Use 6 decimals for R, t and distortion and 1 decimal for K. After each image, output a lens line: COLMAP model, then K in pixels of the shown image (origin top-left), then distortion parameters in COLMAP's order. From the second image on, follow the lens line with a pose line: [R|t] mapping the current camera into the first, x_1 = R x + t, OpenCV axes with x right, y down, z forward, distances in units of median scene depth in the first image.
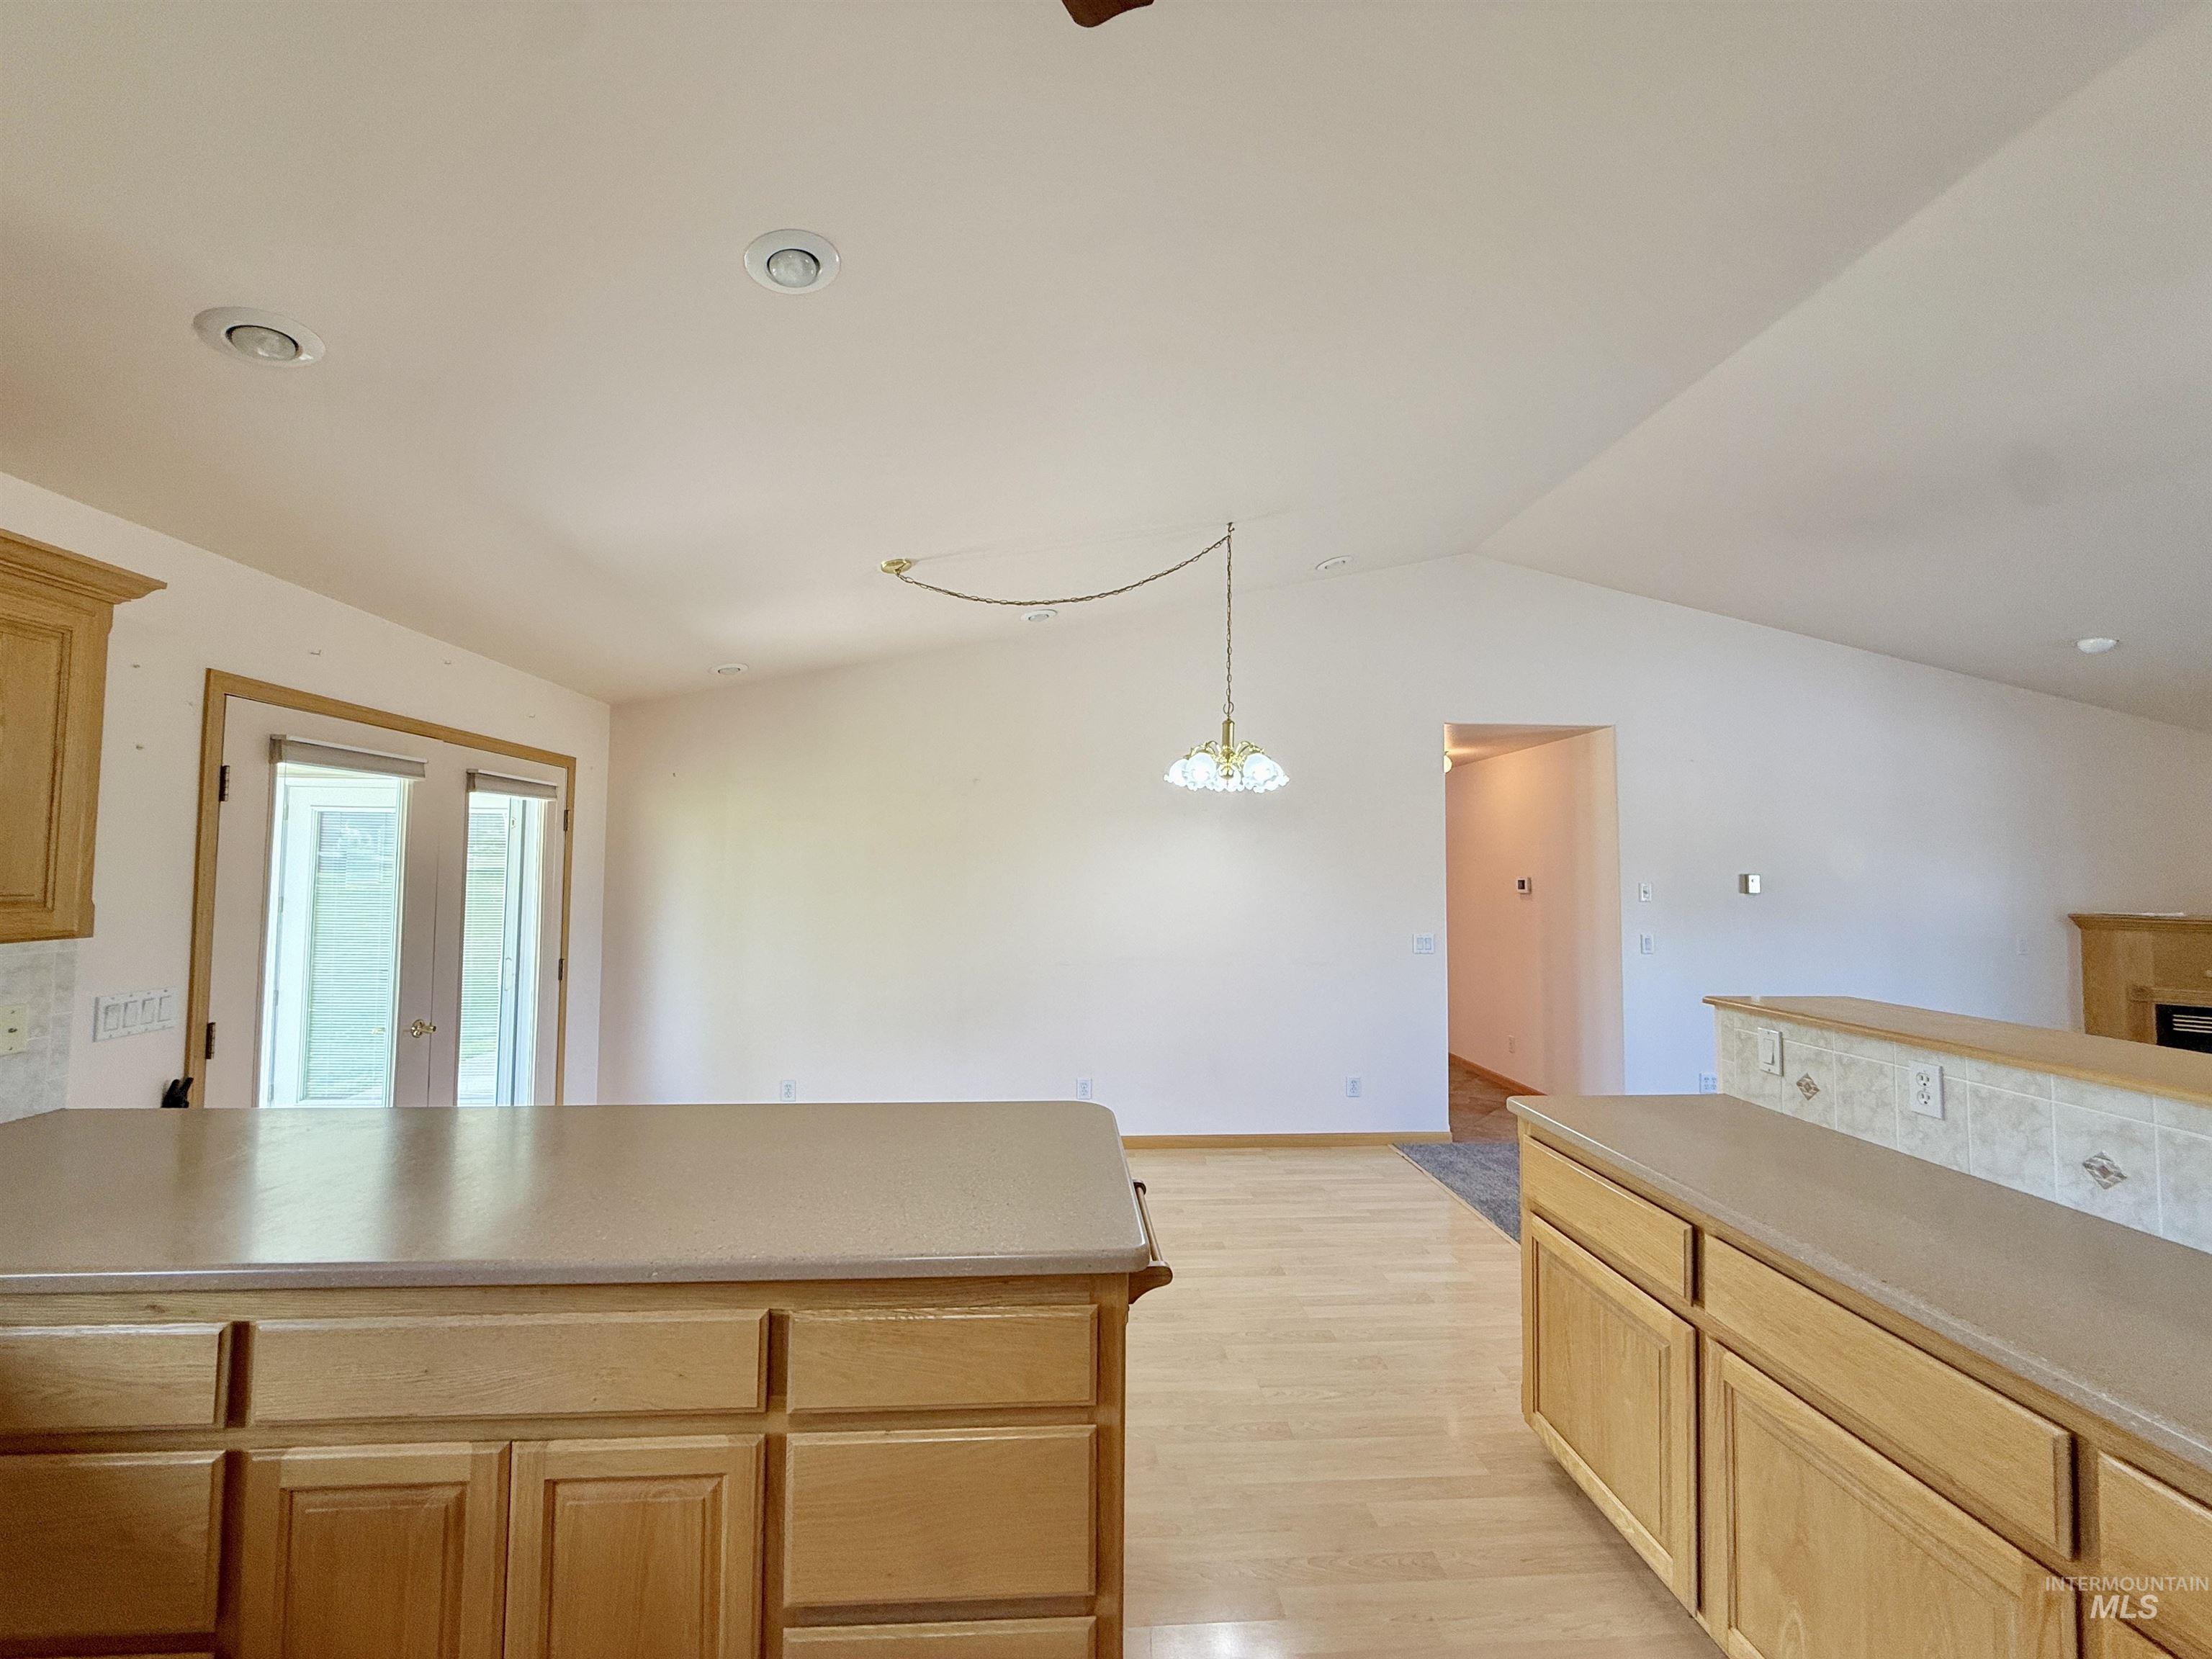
lens RADIAL K [[880.4, 0, 1099.0], [0, 880.4, 830.4], [0, 0, 1]] dist [-0.000086, -0.000307]
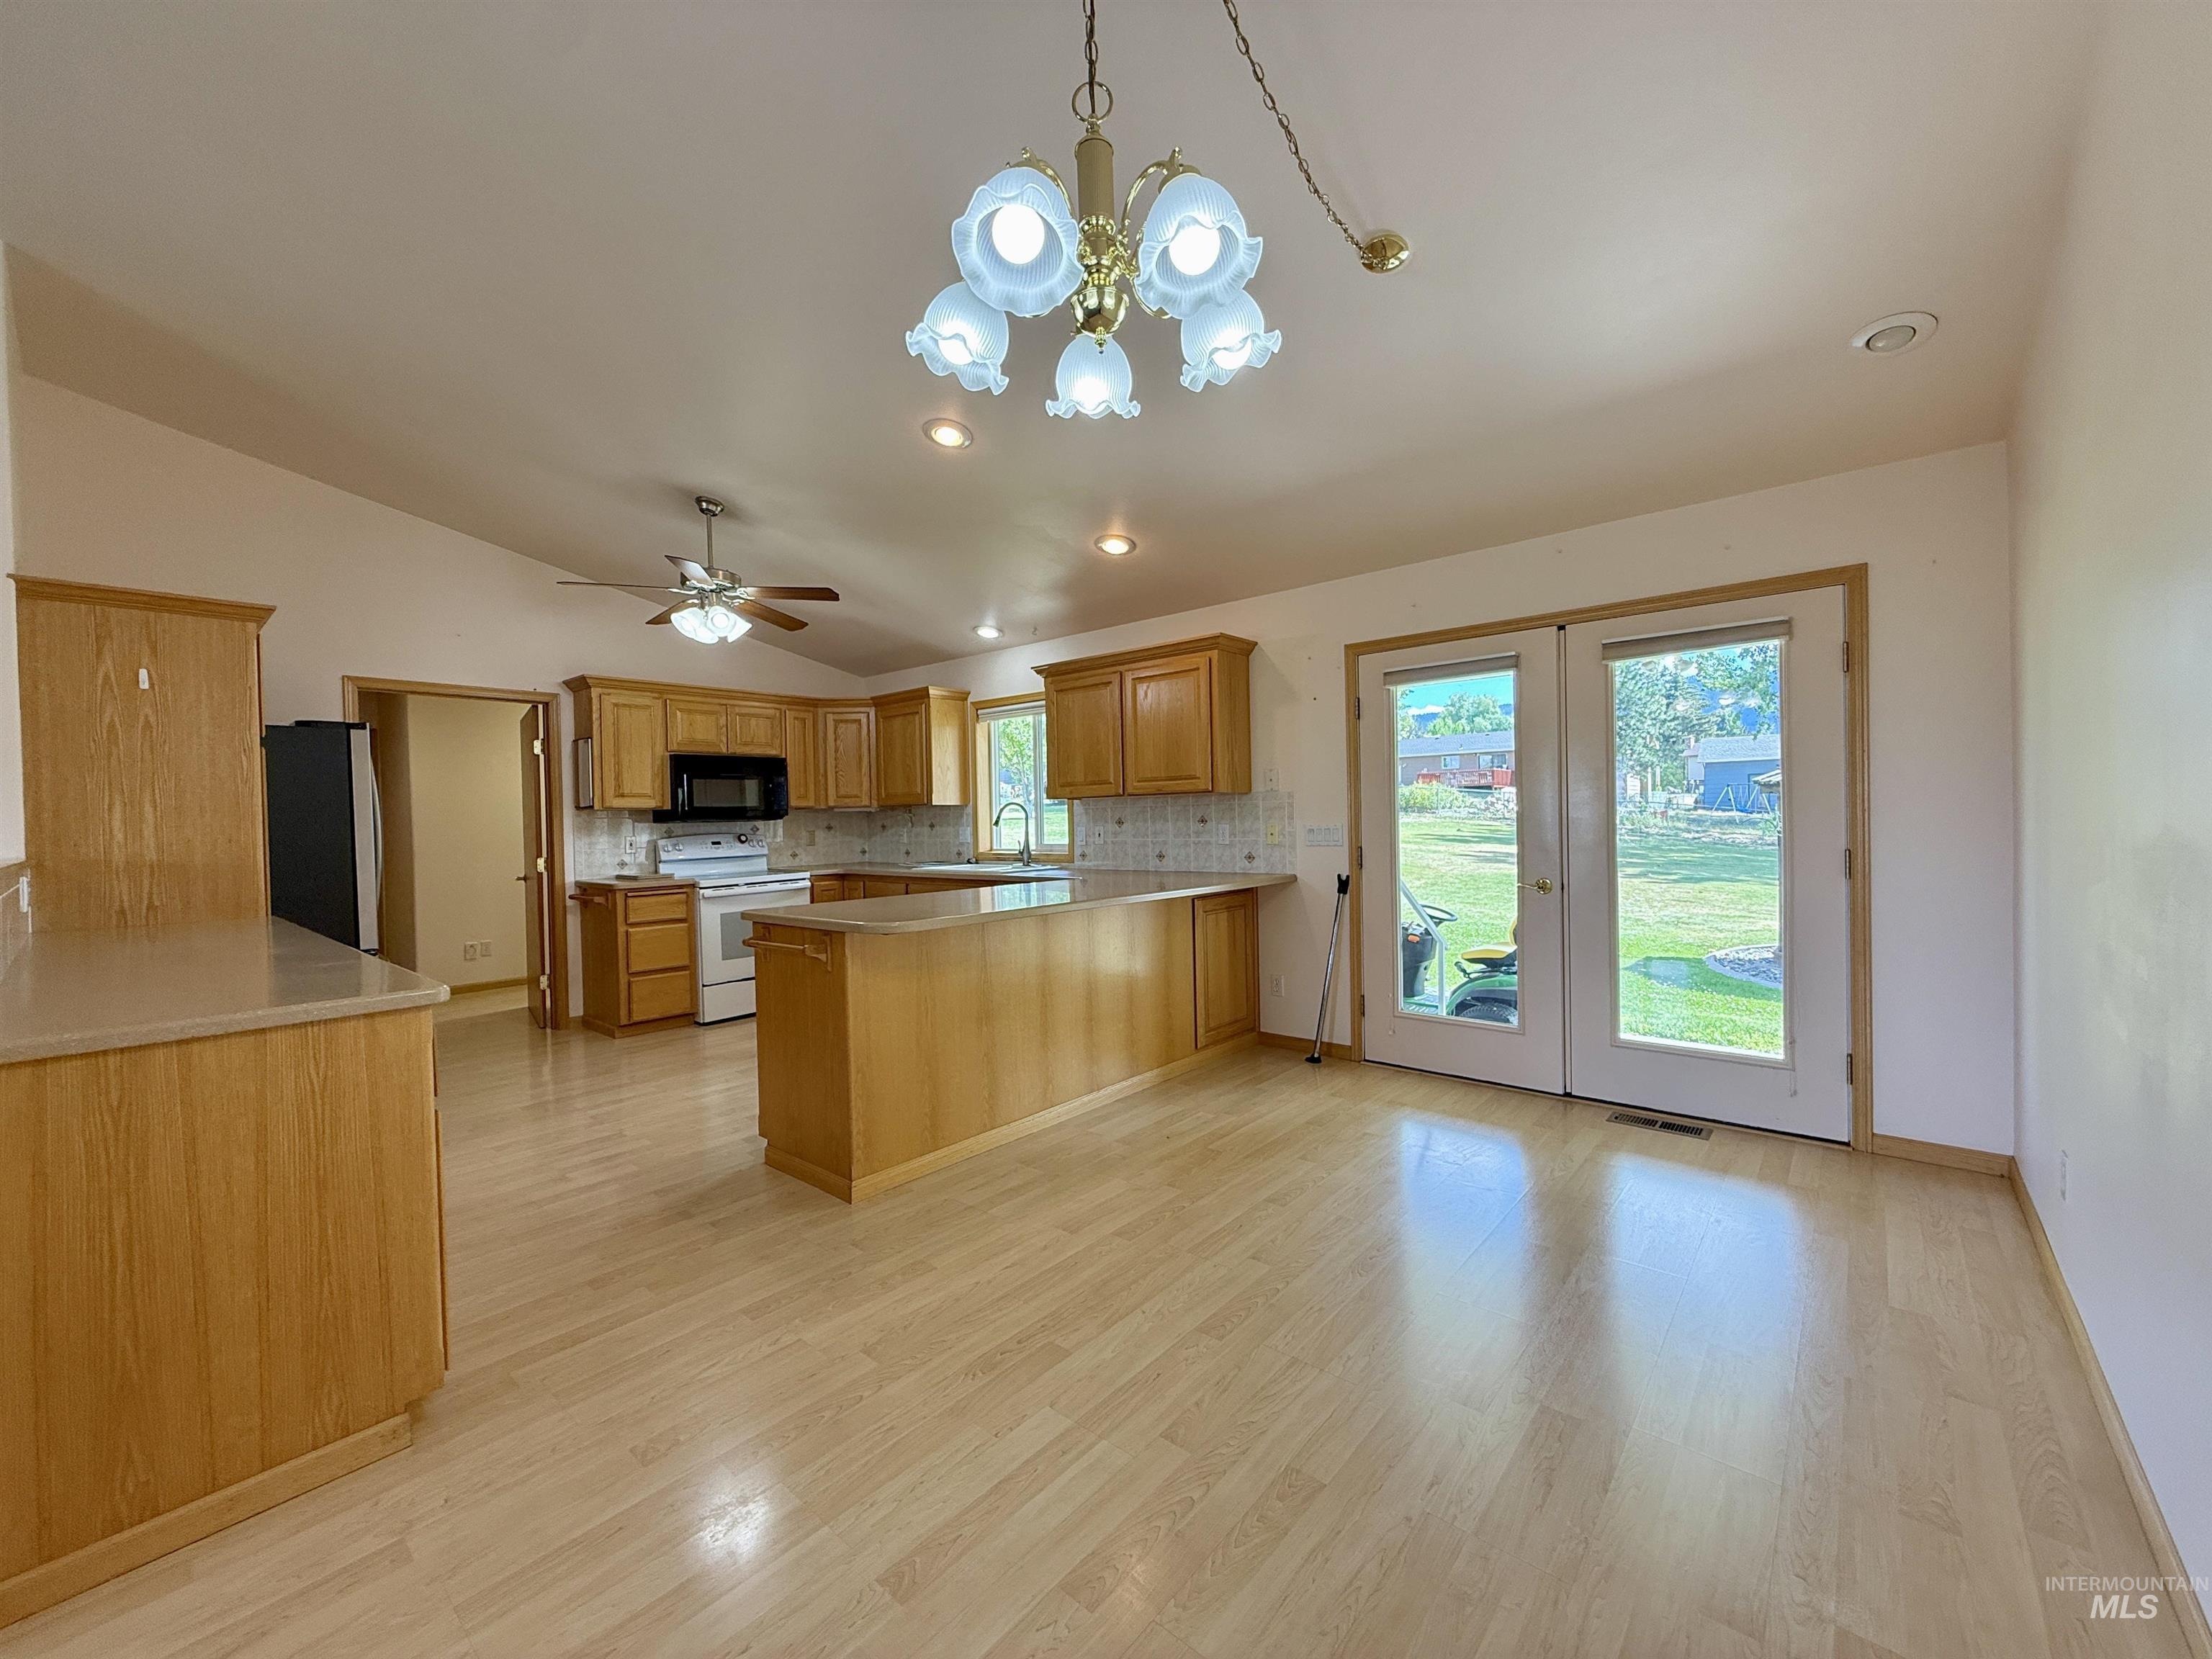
lens RADIAL K [[880.4, 0, 1099.0], [0, 880.4, 830.4], [0, 0, 1]] dist [-0.000086, -0.000307]
pose [[-0.706357, 0.015345, -0.707689, 0.679923], [0.048701, 0.998450, -0.026960, 0.244065], [0.706178, -0.053508, -0.706009, 2.186361]]
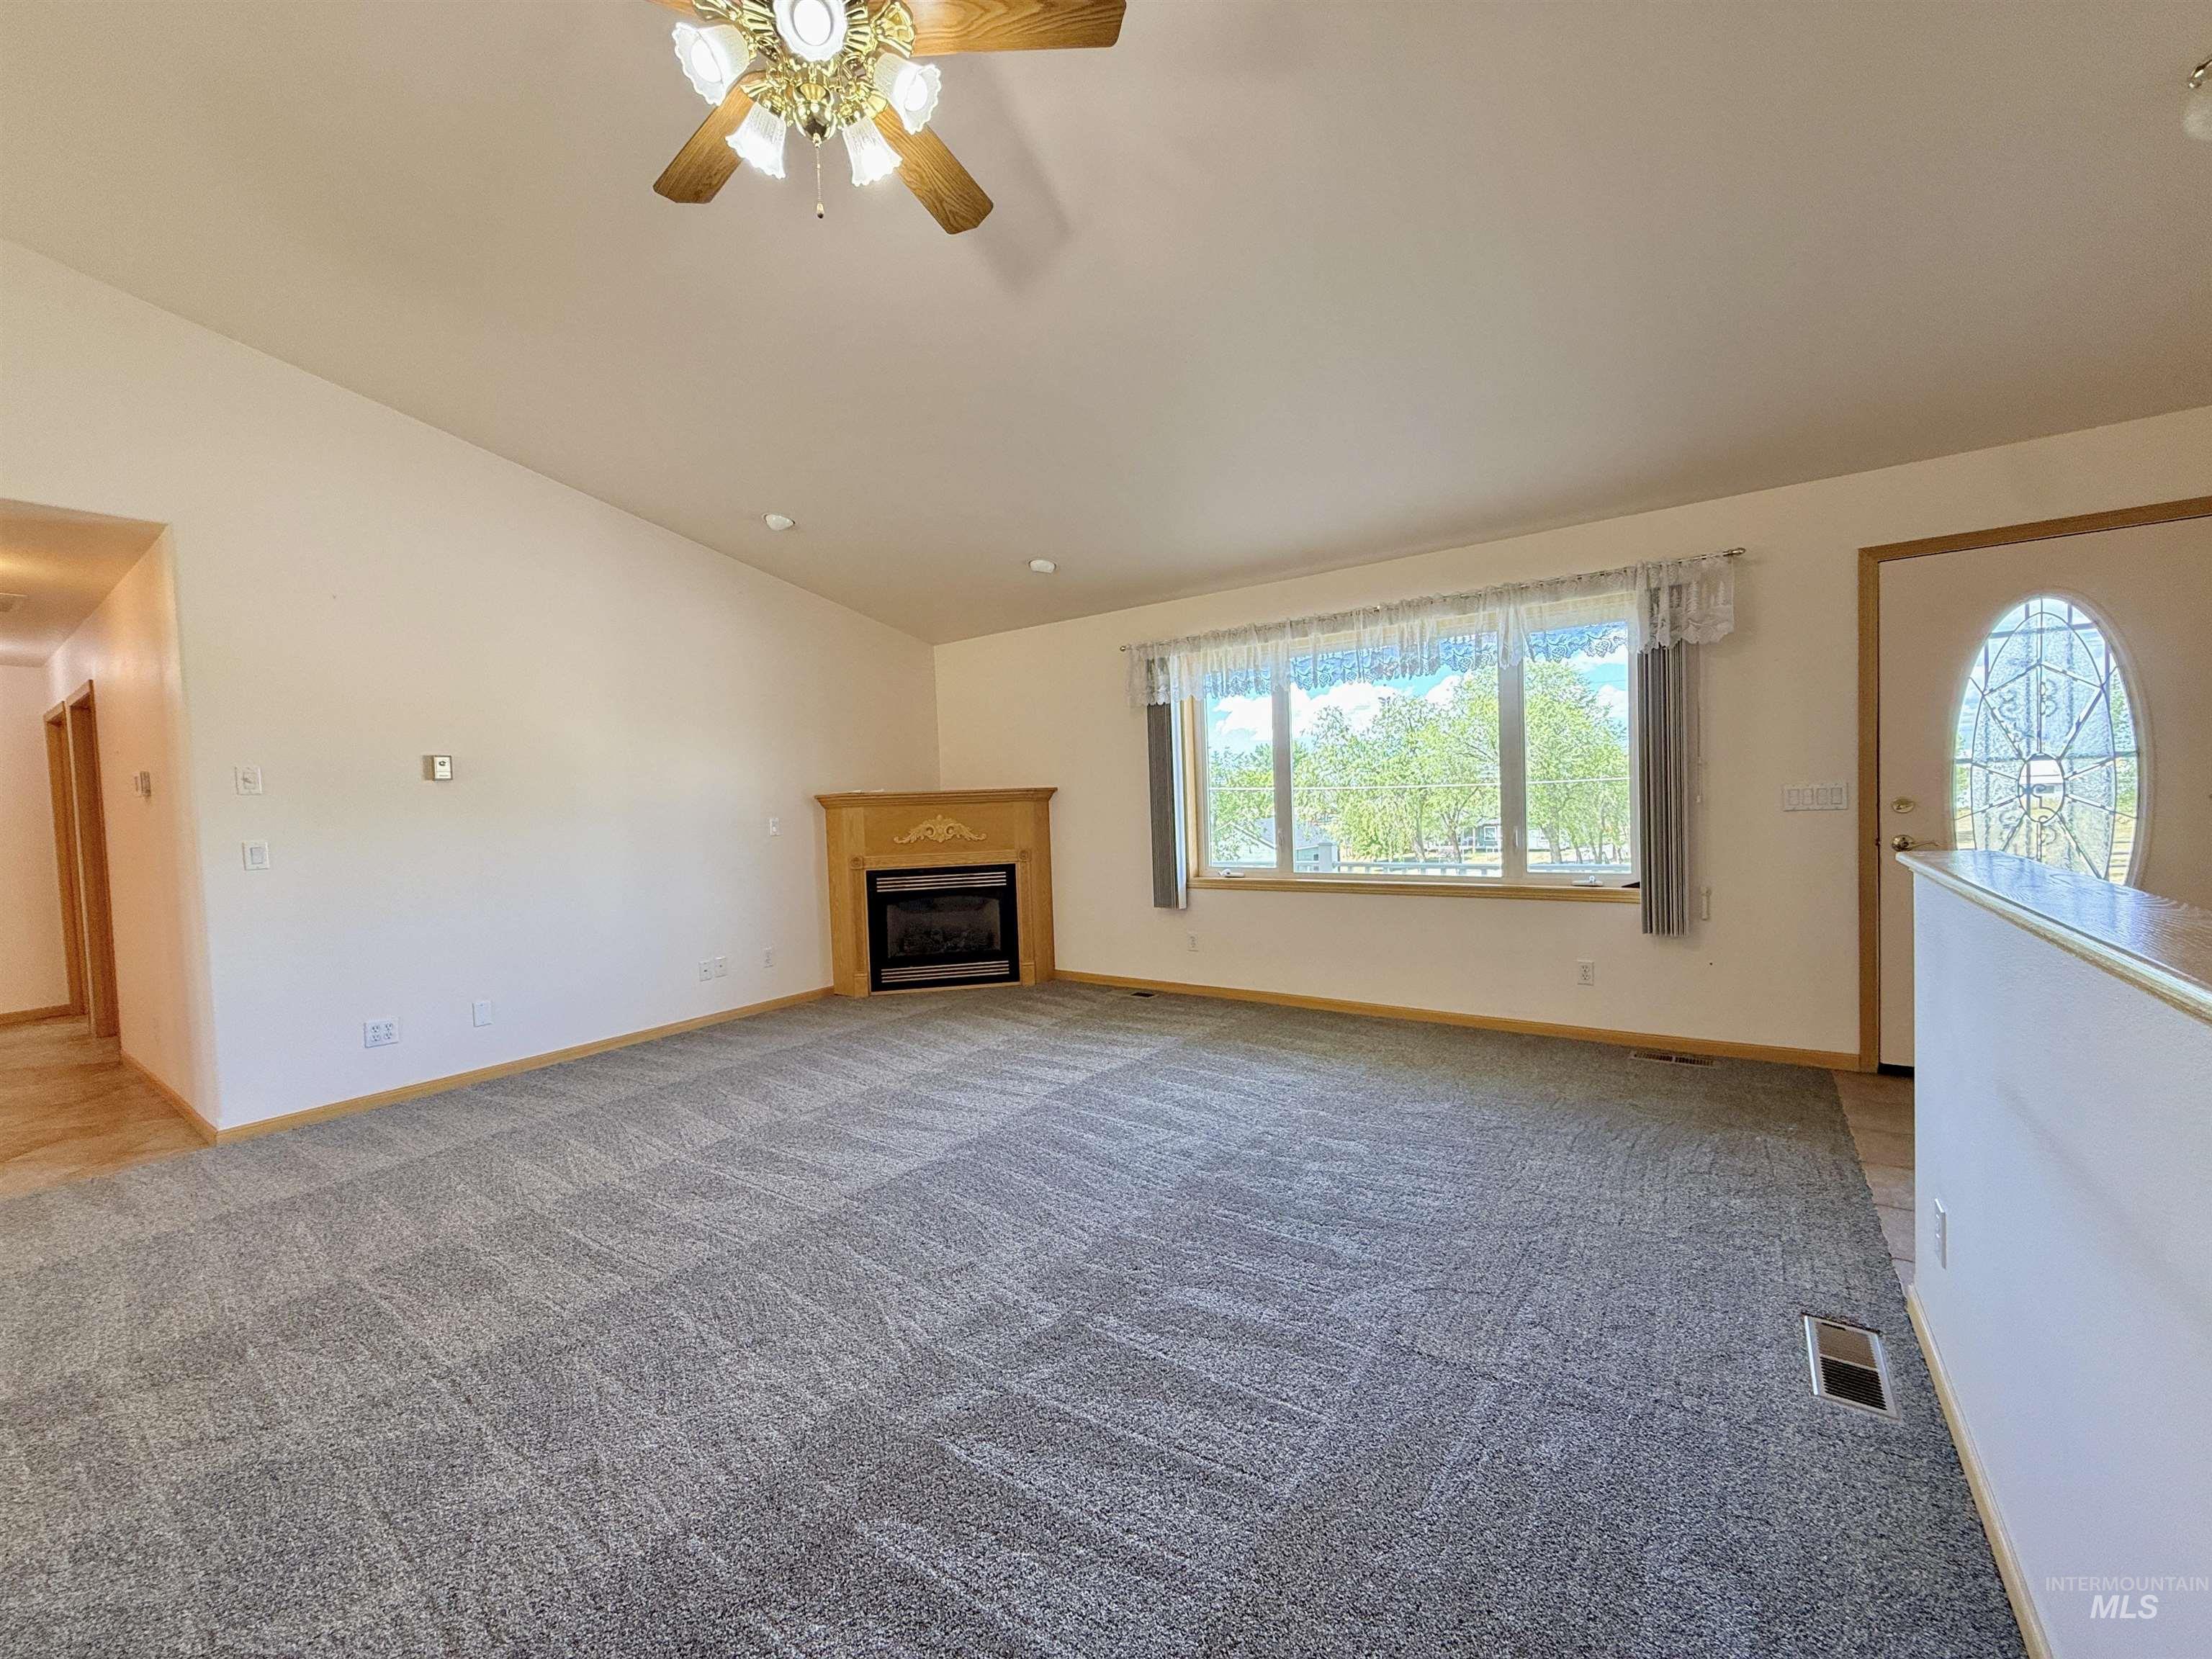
lens RADIAL K [[878.0, 0, 1101.8], [0, 878.0, 831.3], [0, 0, 1]] dist [0.000714, 0.000054]
pose [[0.633593, -0.063056, 0.771093, 1.234320], [0.006989, 0.997099, 0.075795, 0.149791], [-0.773635, -0.042634, 0.632196, 0.131423]]
